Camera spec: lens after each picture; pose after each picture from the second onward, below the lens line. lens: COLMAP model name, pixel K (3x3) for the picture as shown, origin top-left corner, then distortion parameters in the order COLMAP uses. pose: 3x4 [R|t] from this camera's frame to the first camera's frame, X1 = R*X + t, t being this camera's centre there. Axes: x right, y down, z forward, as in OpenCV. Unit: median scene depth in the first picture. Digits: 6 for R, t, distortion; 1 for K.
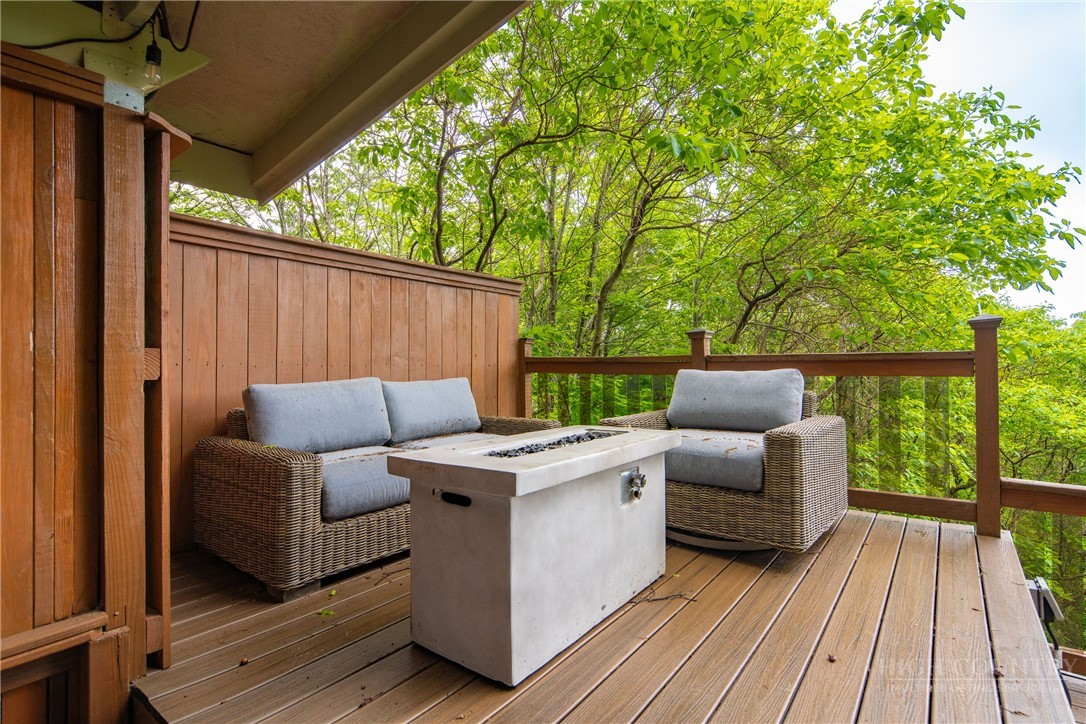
lens RADIAL K [[538.2, 0, 540.3], [0, 538.2, 362.9], [0, 0, 1]] dist [0.007008, -0.006630]
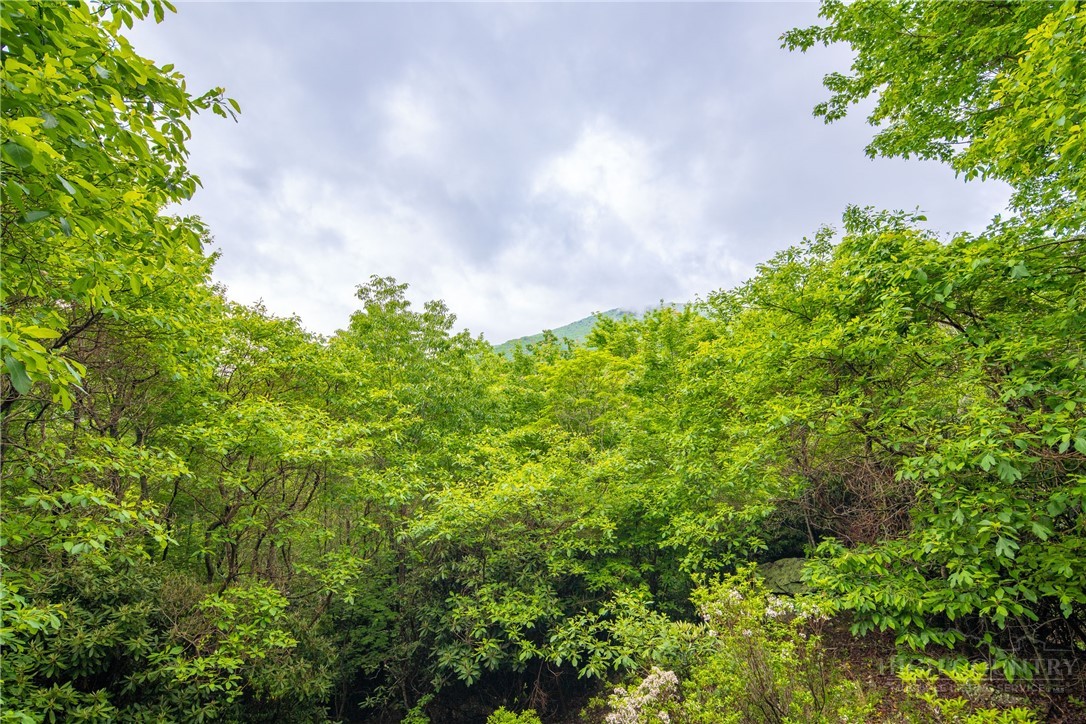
lens RADIAL K [[538.2, 0, 537.3], [0, 538.2, 356.4], [0, 0, 1]] dist [0.007008, -0.006630]
pose [[0.456386, 0.010469, 0.889720, 0.727340], [0.024940, 0.999387, -0.024553, -0.004155], [-0.889432, 0.033396, 0.455845, 0.444069]]
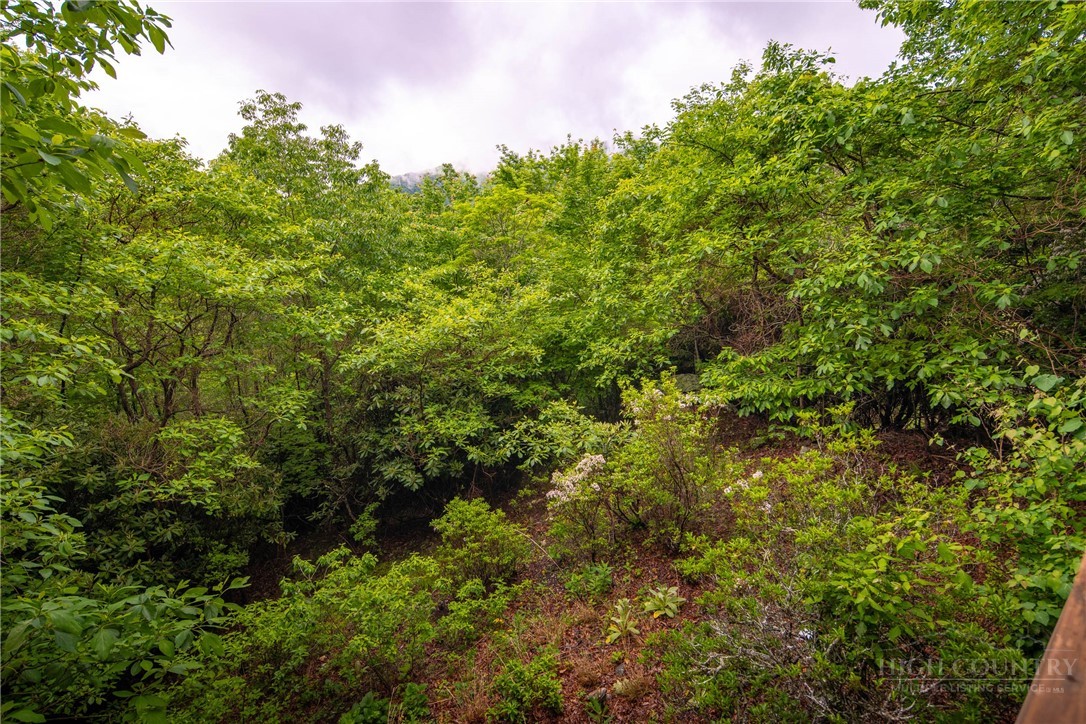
lens RADIAL K [[538.2, 0, 541.5], [0, 538.2, 362.9], [0, 0, 1]] dist [0.007008, -0.006630]
pose [[0.266195, -0.268706, 0.925709, 0.555960], [0.013645, 0.961314, 0.275117, 0.017610], [-0.963823, -0.060603, 0.259563, 0.549503]]
